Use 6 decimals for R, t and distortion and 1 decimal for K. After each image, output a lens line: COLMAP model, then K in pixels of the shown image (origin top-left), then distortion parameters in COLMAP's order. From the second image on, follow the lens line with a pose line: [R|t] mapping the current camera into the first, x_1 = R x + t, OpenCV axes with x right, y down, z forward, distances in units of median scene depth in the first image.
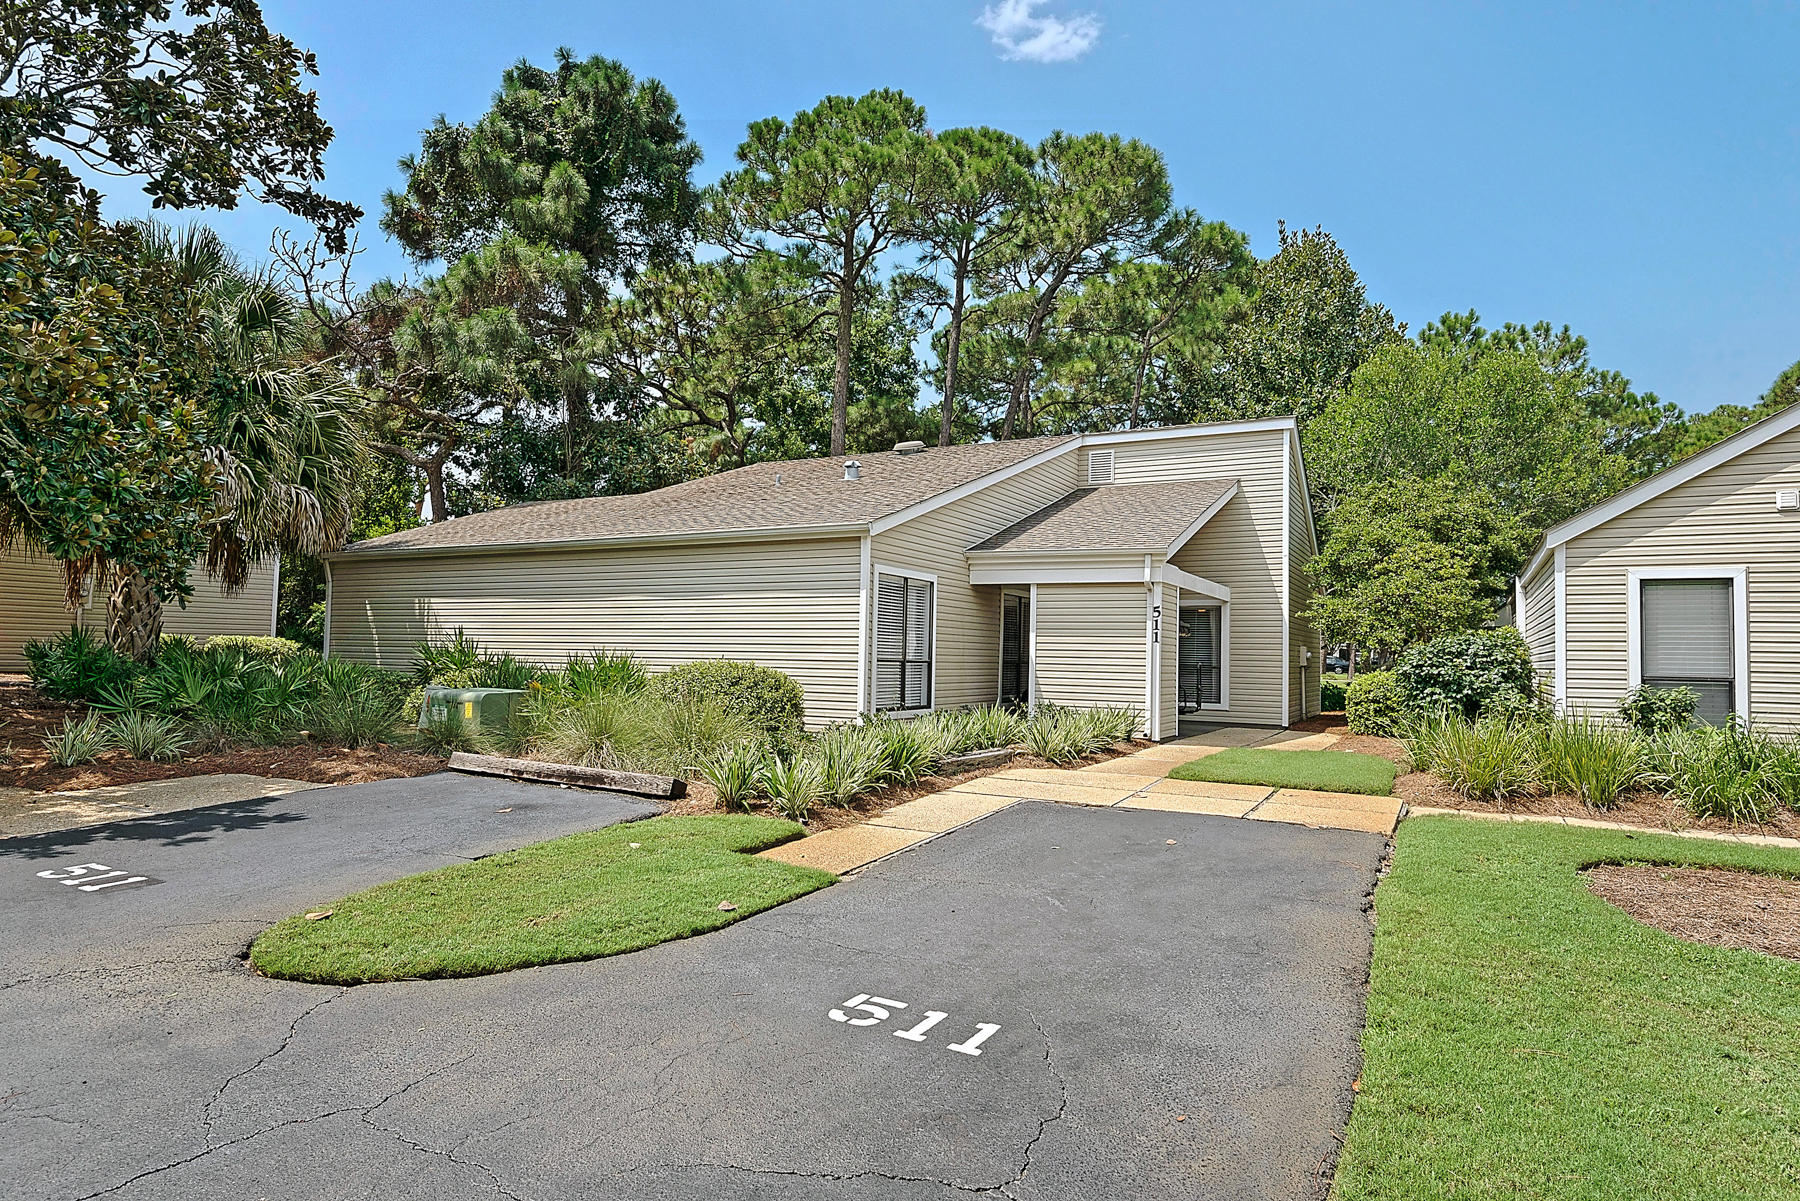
lens RADIAL K [[1088.0, 0, 903.4], [0, 1088.0, 609.7], [0, 0, 1]] dist [0.033803, 0.001735]
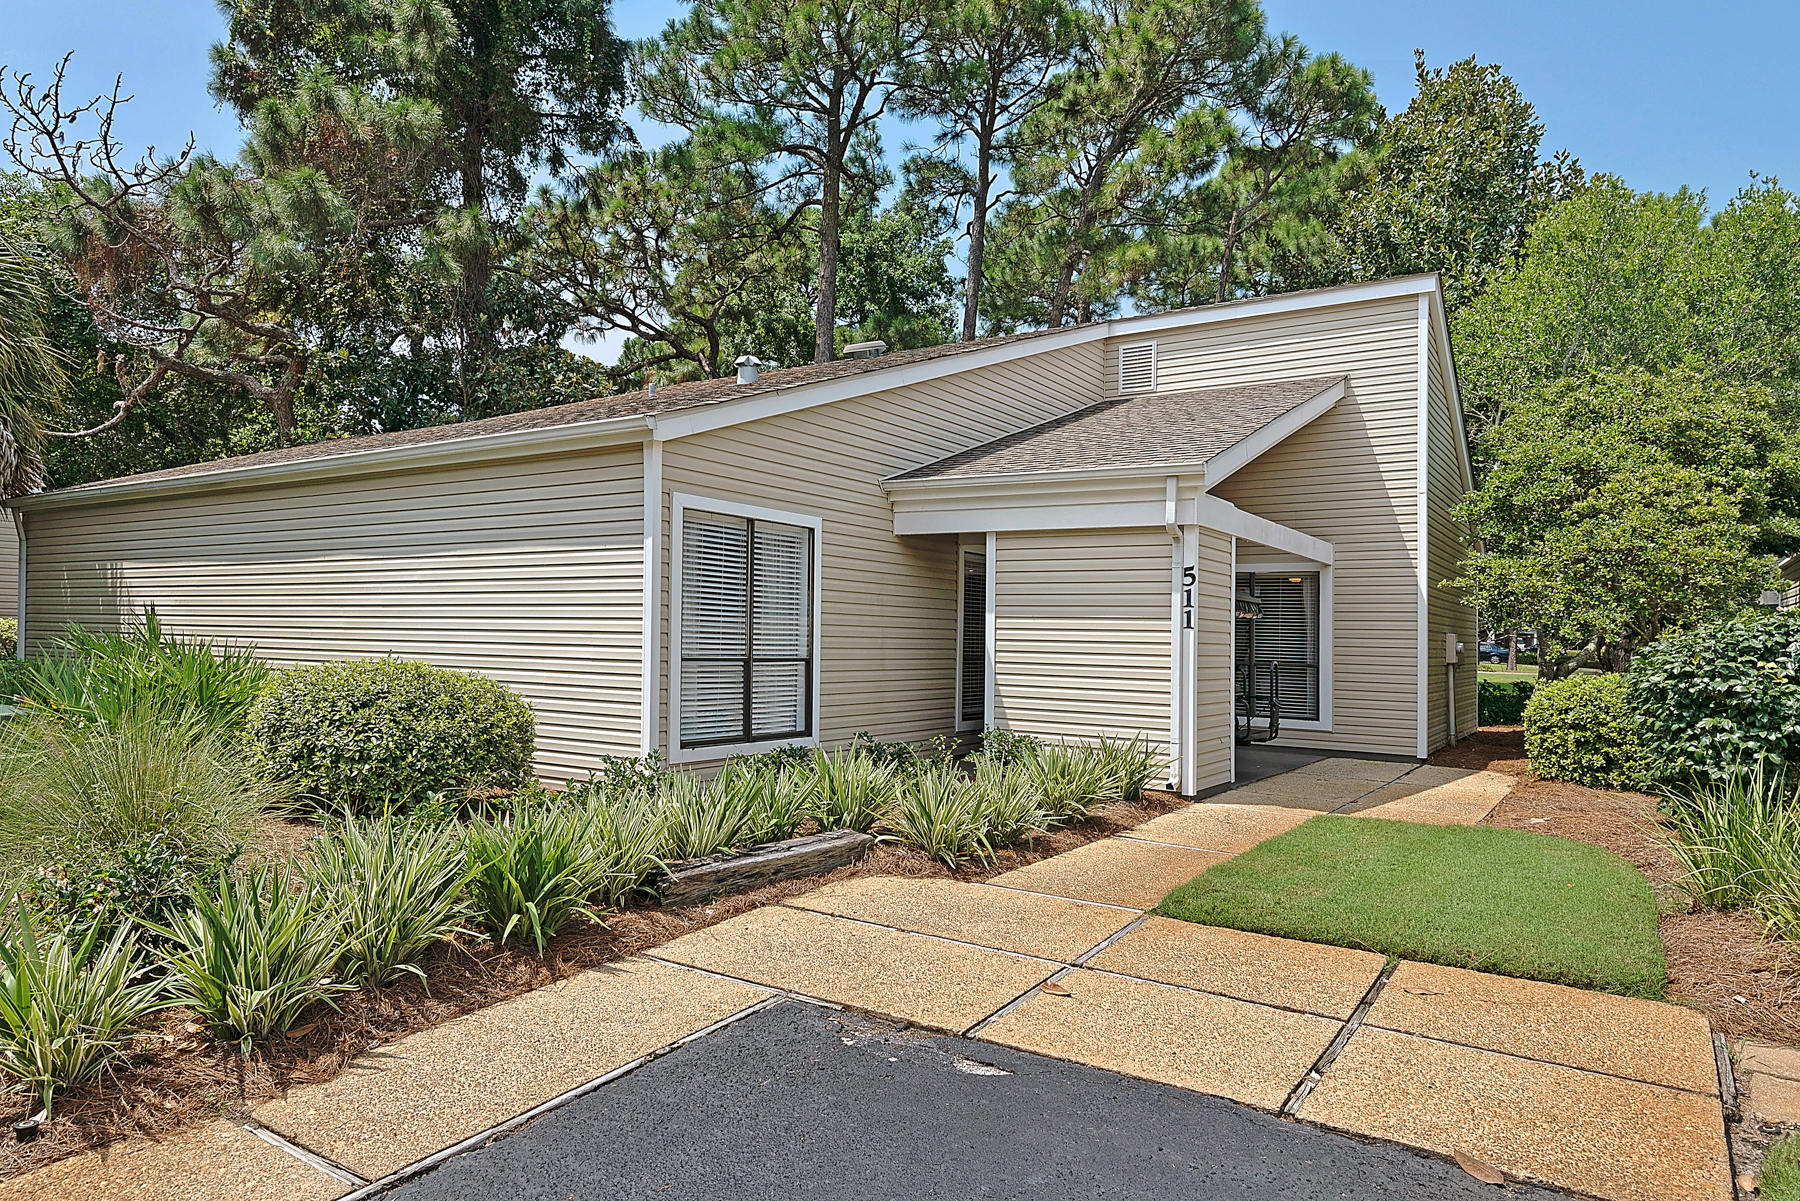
lens RADIAL K [[1121.8, 0, 893.2], [0, 1121.8, 593.0], [0, 0, 1]] dist [0.027348, -0.007490]
pose [[0.994187, -0.001658, -0.107651, 0.110305], [0.001893, 0.999996, 0.002081, 0.007452], [0.107647, -0.002273, 0.994187, 0.302483]]
